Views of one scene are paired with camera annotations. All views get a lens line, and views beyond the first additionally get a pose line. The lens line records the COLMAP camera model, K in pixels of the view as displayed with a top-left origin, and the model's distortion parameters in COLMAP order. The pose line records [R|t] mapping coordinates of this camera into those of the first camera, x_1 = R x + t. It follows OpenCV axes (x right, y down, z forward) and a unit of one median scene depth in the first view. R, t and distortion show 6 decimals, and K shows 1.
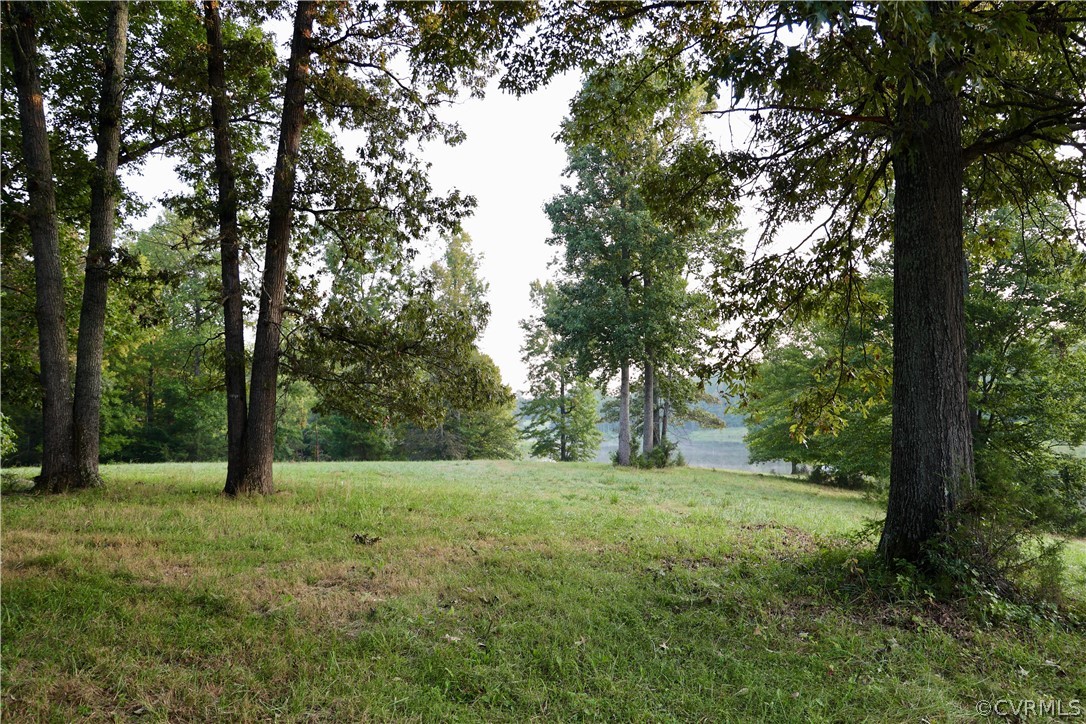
lens RADIAL K [[756.3, 0, 543.0], [0, 756.3, 367.4], [0, 0, 1]] dist [-0.097858, 0.073200]
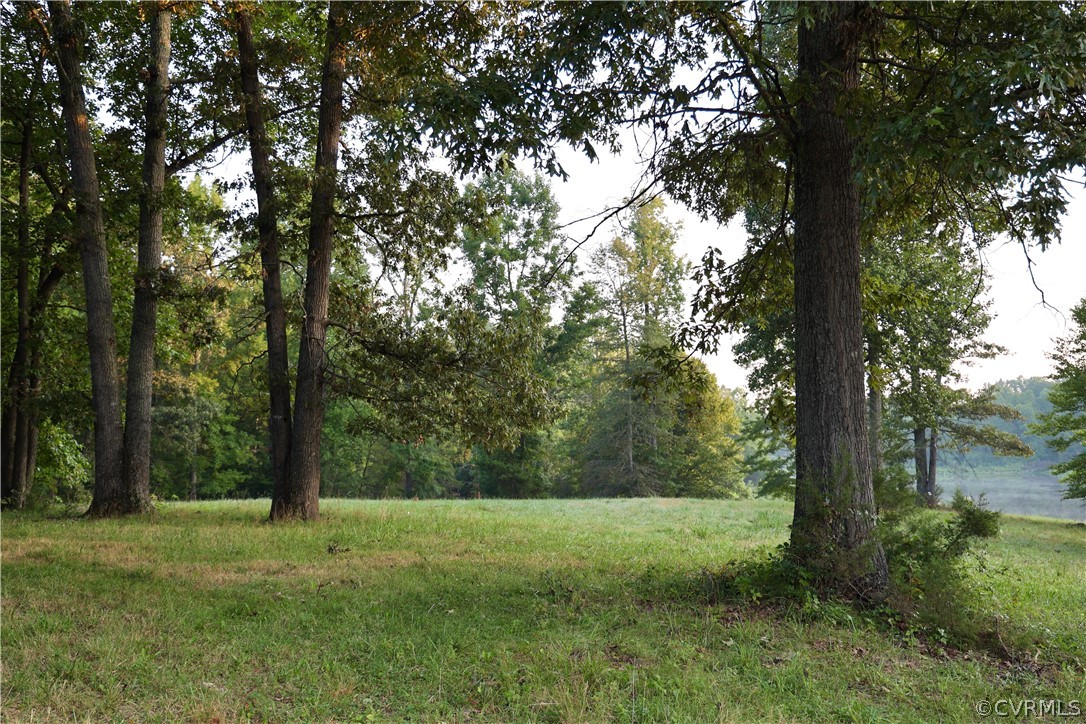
lens RADIAL K [[1083.5, 0, 543.0], [0, 1083.5, 362.0], [0, 0, 1]] dist [-0.012014, 0.160924]
pose [[0.962956, -0.029756, -0.268011, 0.091712], [0.026311, 0.999519, -0.016435, 0.000025], [0.268371, 0.008774, 0.963276, -0.077233]]
